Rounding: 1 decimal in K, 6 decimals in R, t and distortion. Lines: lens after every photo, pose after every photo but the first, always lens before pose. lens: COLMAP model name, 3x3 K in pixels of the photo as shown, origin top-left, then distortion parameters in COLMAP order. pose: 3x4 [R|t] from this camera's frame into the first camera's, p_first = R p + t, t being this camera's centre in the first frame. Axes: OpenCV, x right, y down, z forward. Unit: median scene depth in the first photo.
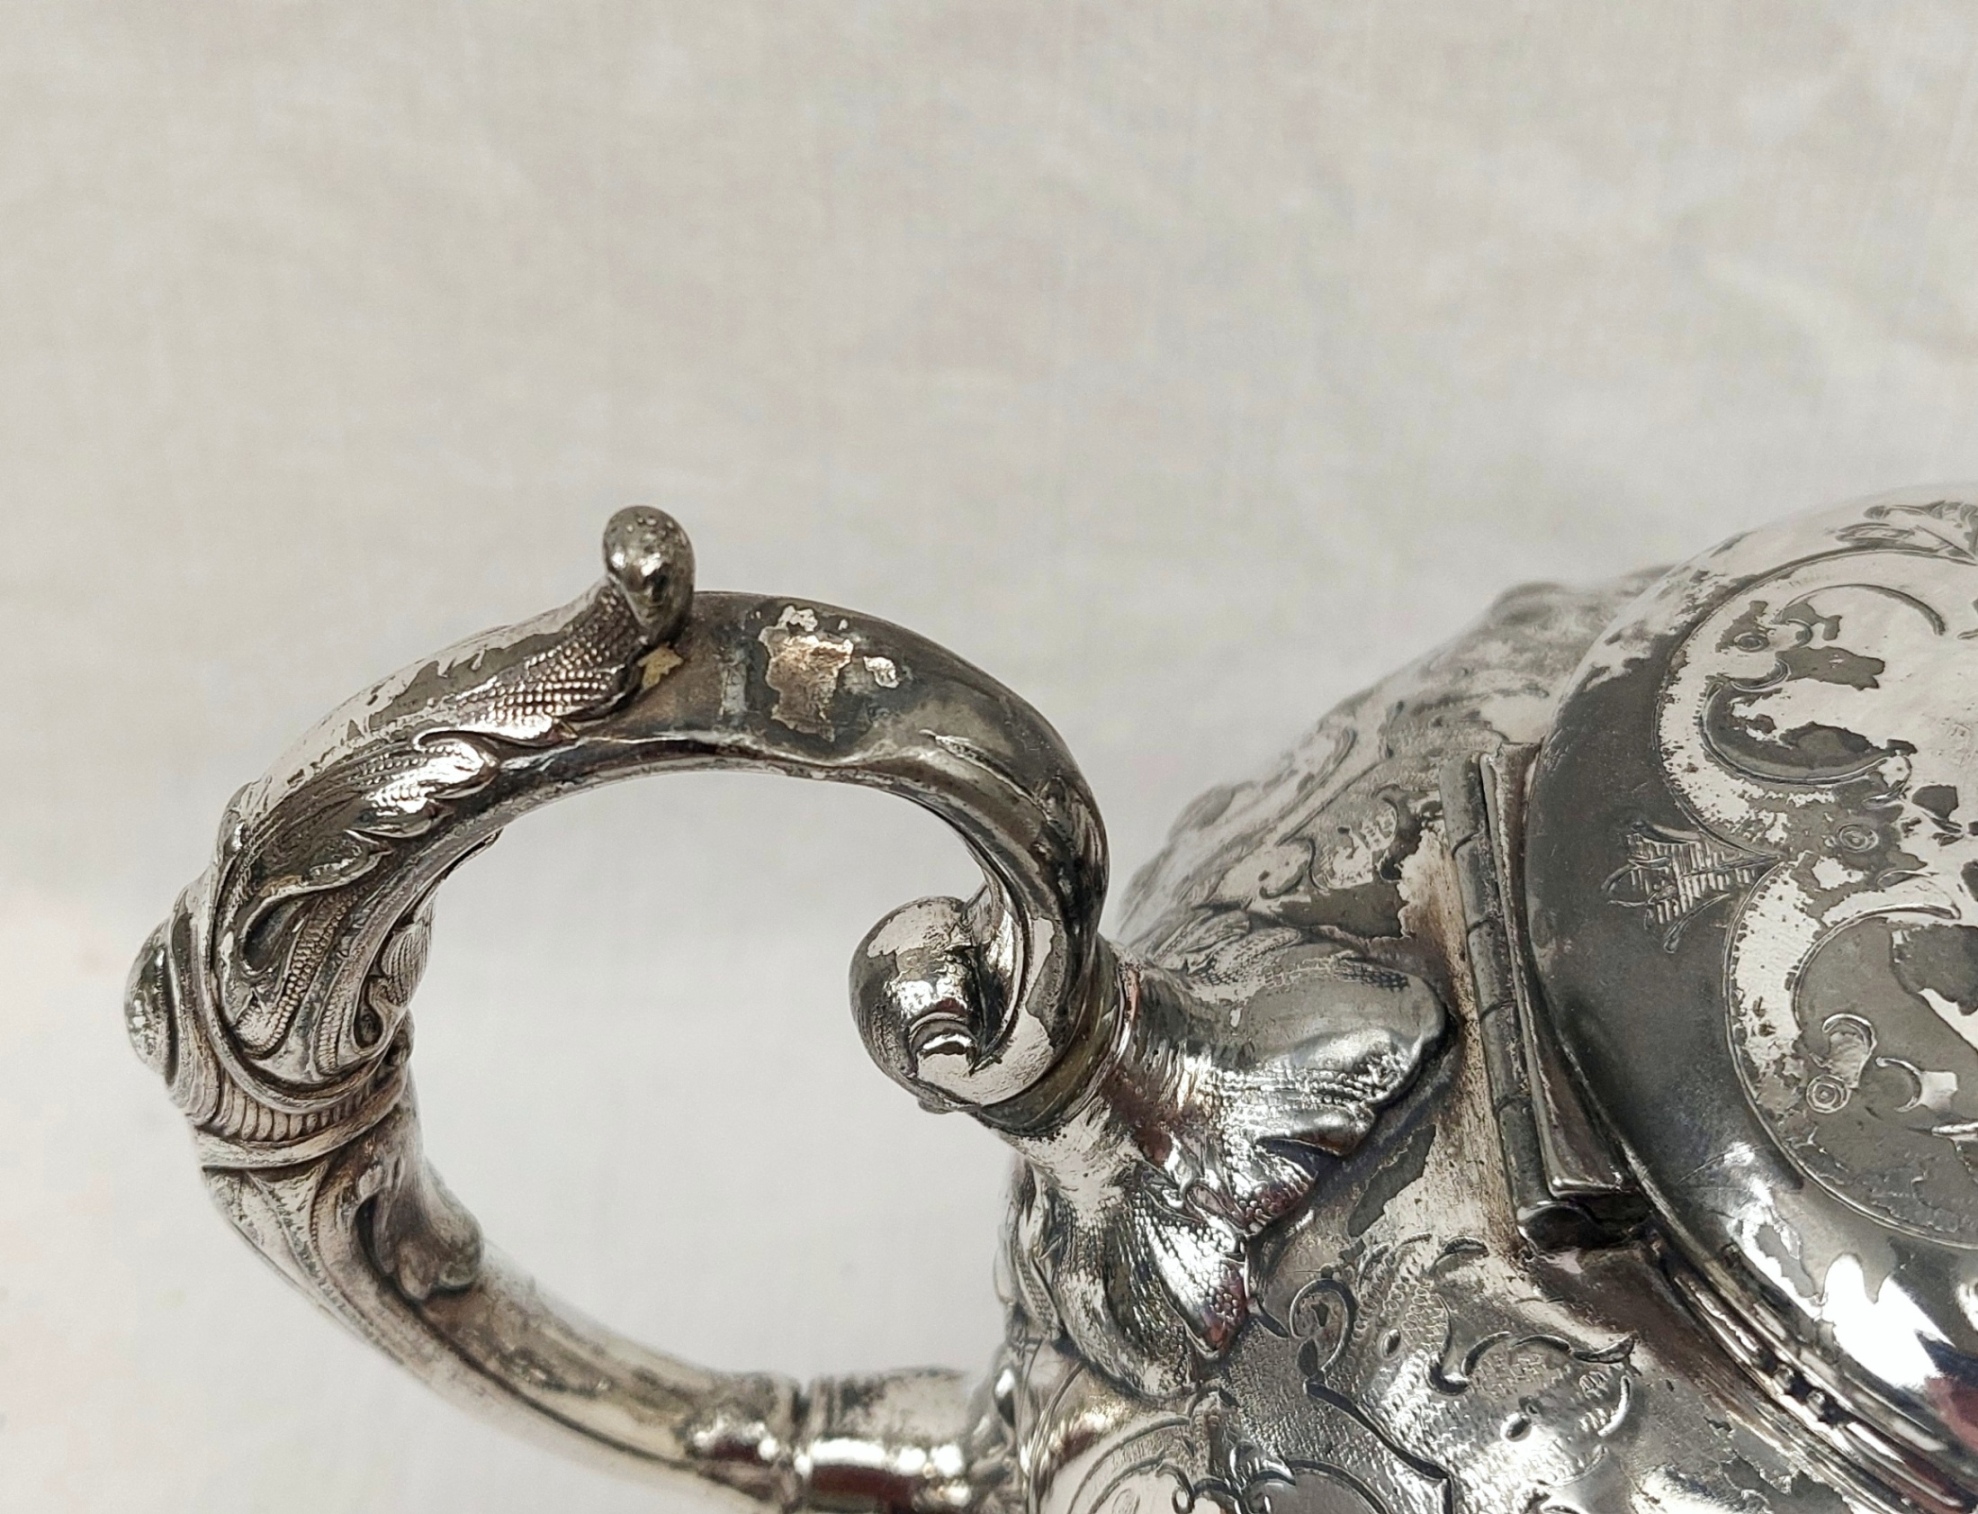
lens RADIAL K [[2486.0, 0, 910.3], [0, 2486.0, 740.2], [0, 0, 1]] dist [0.049790, 0.000000]
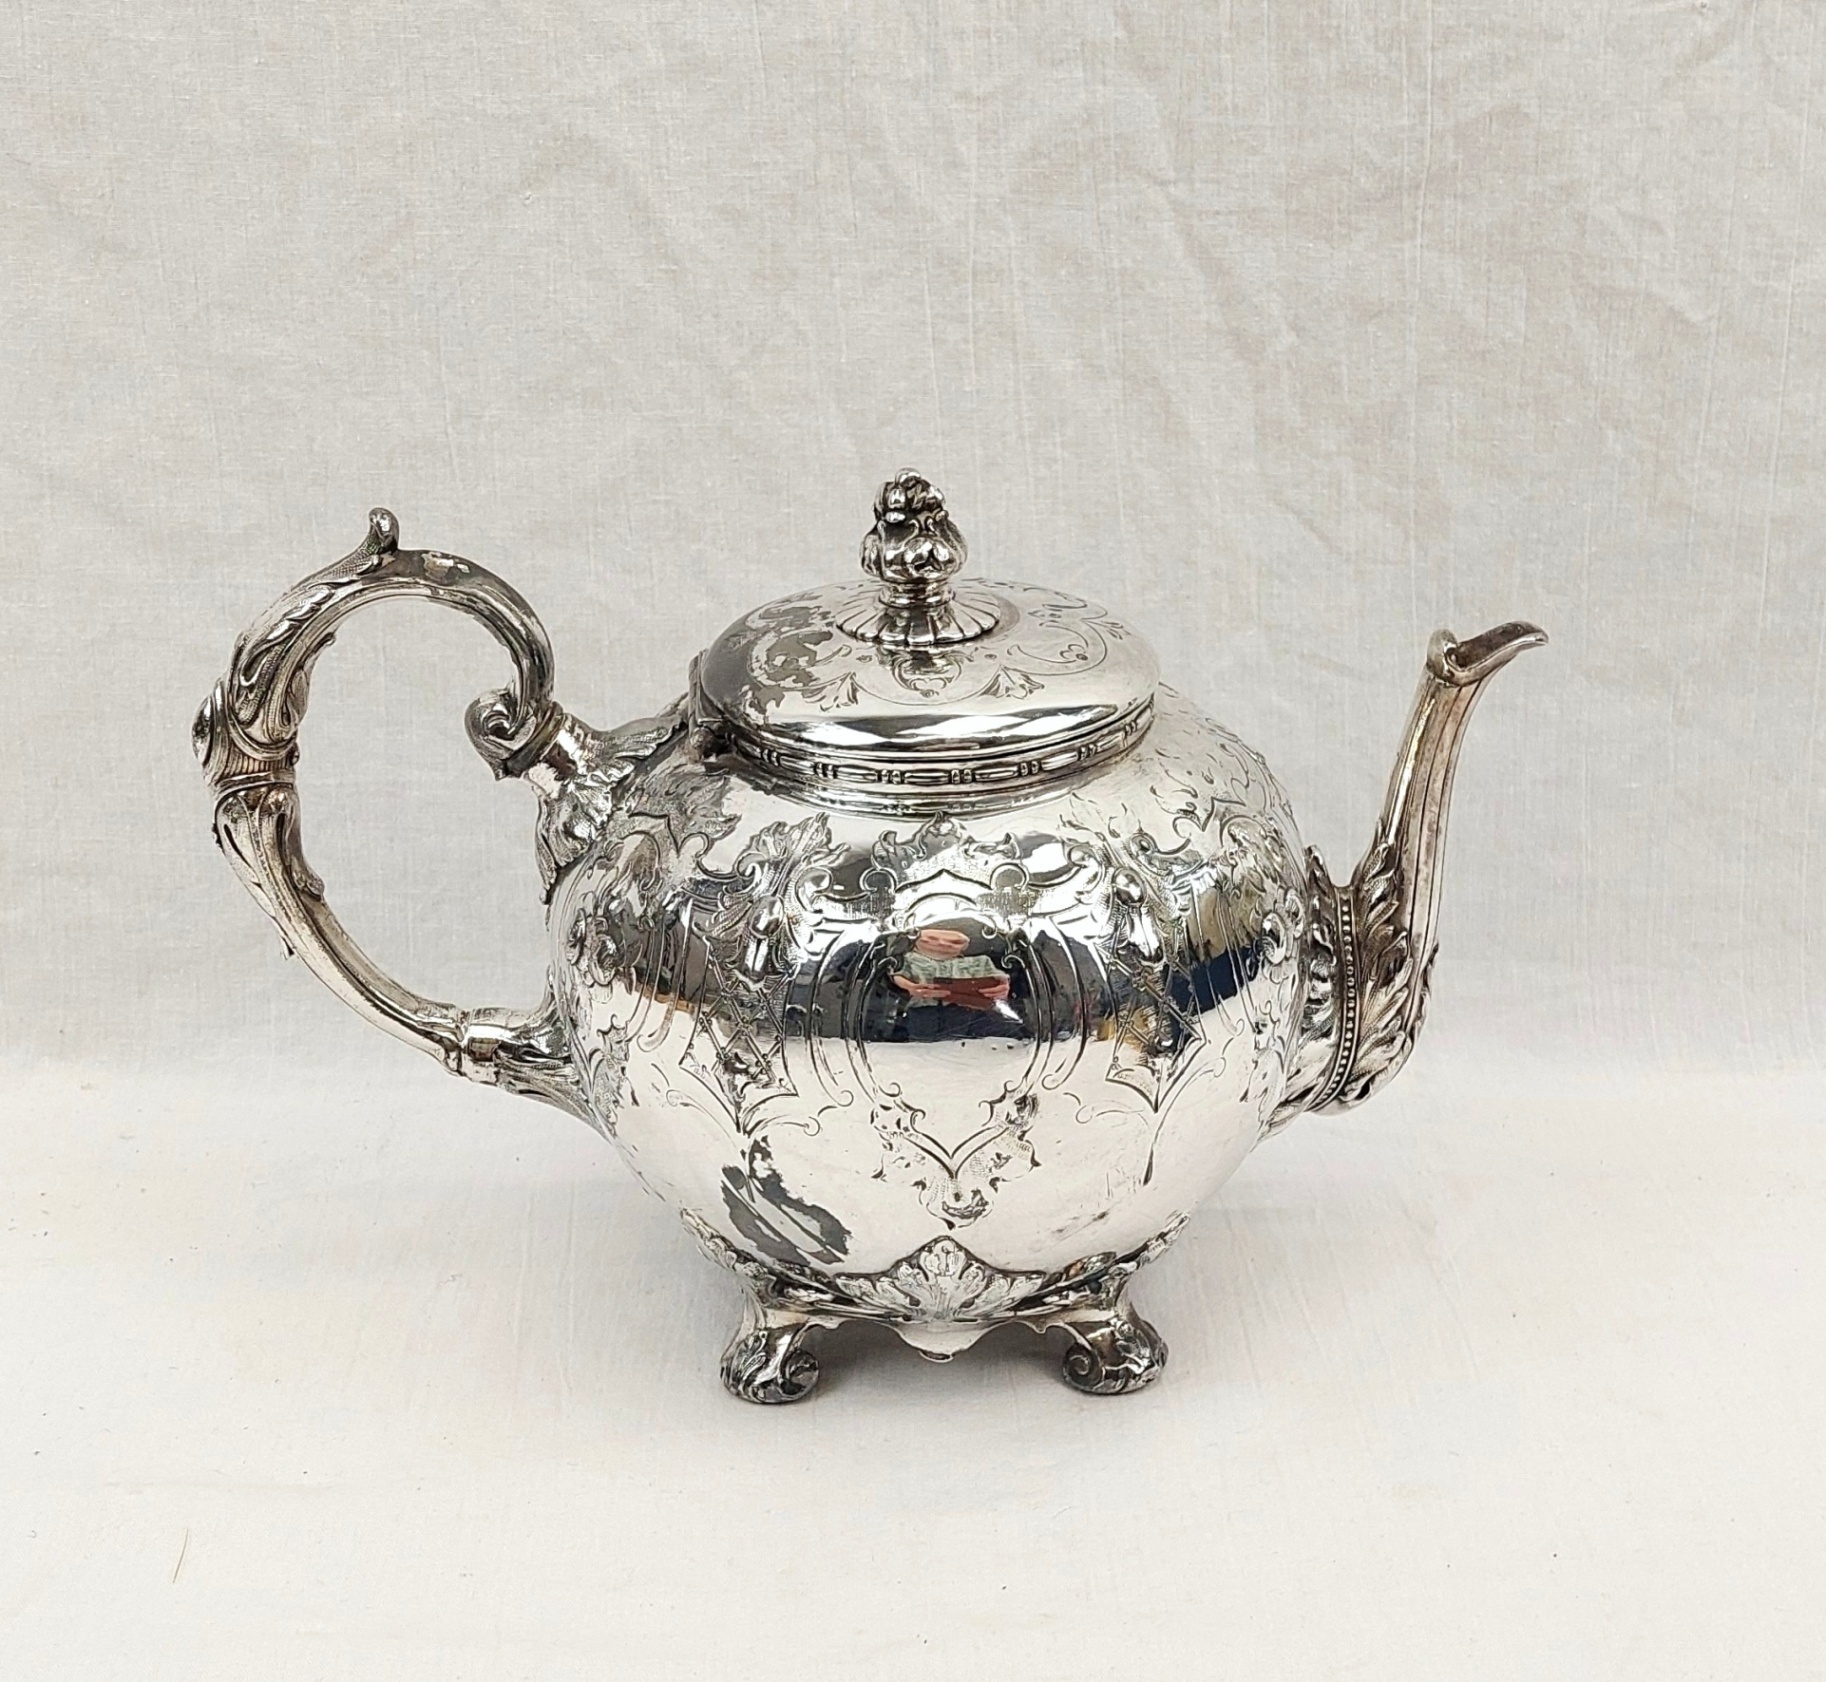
lens RADIAL K [[2681.2, 0, 1159.5], [0, 2681.2, 881.1], [0, 0, 1]] dist [0.171148, 0.000000]
pose [[0.986719, -0.054639, 0.152974, 0.274810], [0.108666, 0.922013, -0.371597, 1.517227], [-0.120740, 0.383285, 0.915704, -1.860335]]
